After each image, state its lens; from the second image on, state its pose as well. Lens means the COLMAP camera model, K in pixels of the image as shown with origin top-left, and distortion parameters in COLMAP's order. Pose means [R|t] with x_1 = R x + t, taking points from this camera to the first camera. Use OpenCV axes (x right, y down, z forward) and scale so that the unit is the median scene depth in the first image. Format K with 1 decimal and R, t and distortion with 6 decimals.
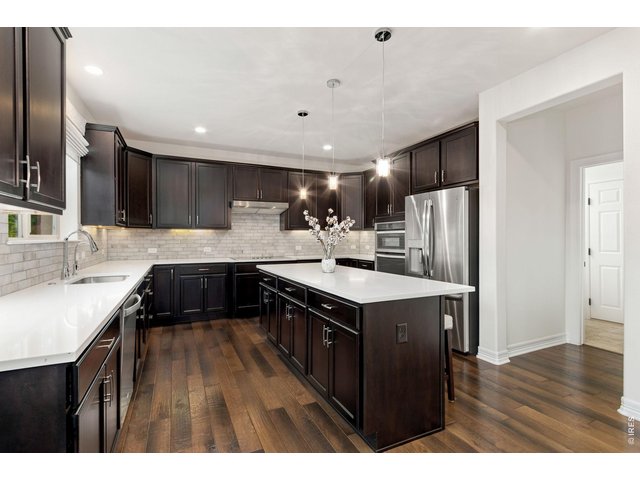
lens RADIAL K [[299.8, 0, 317.3], [0, 299.8, 242.8], [0, 0, 1]] dist [0.005814, 0.000415]
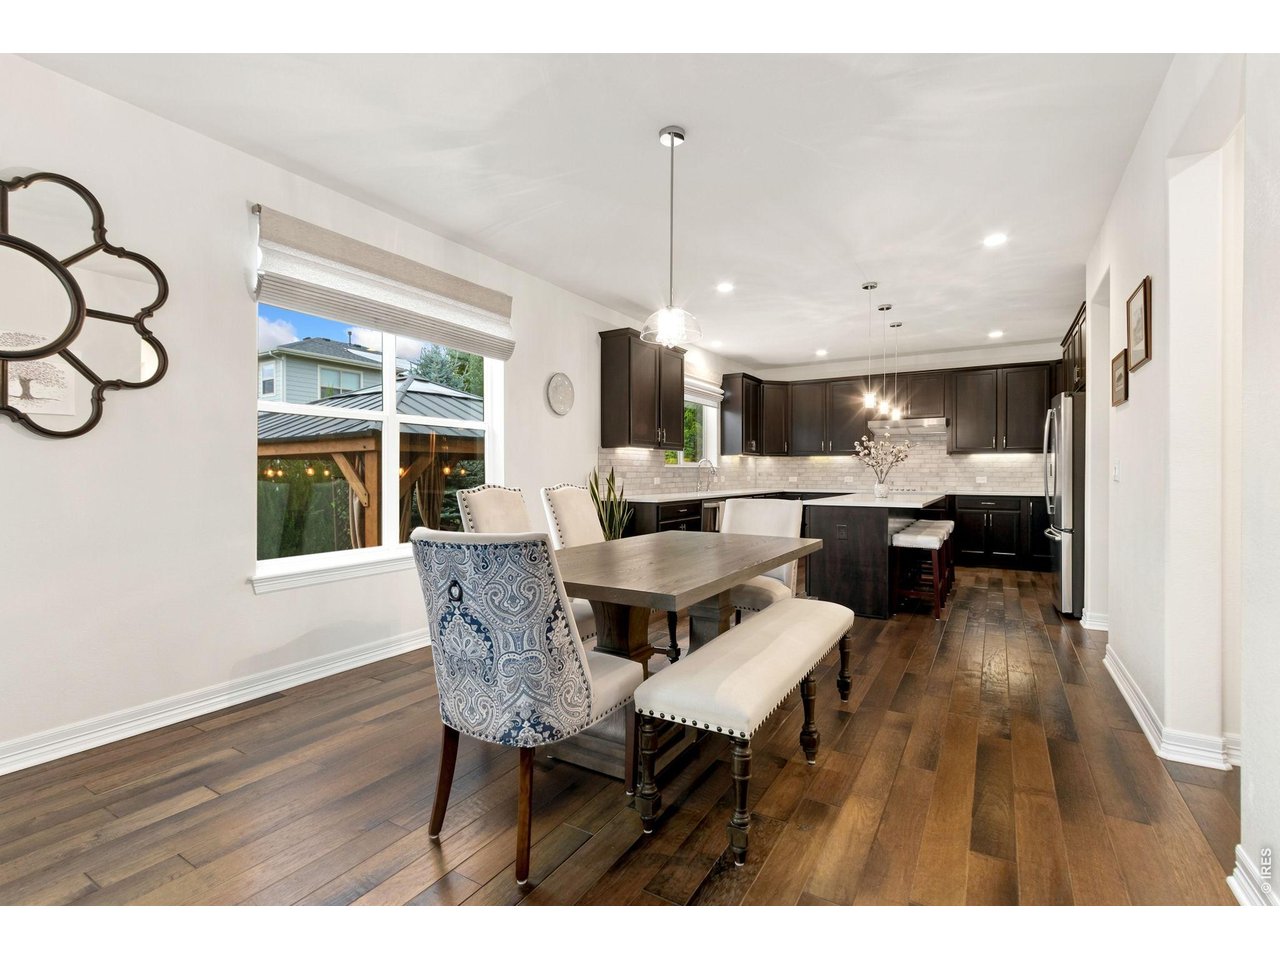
lens RADIAL K [[599.5, 0, 632.4], [0, 599.5, 476.5], [0, 0, 1]] dist [0.005814, 0.000415]
pose [[0.549455, 0.006237, -0.835500, 0.884989], [-0.013817, 0.999903, -0.001622, 0.031184], [0.835409, 0.012435, 0.549488, -0.551127]]
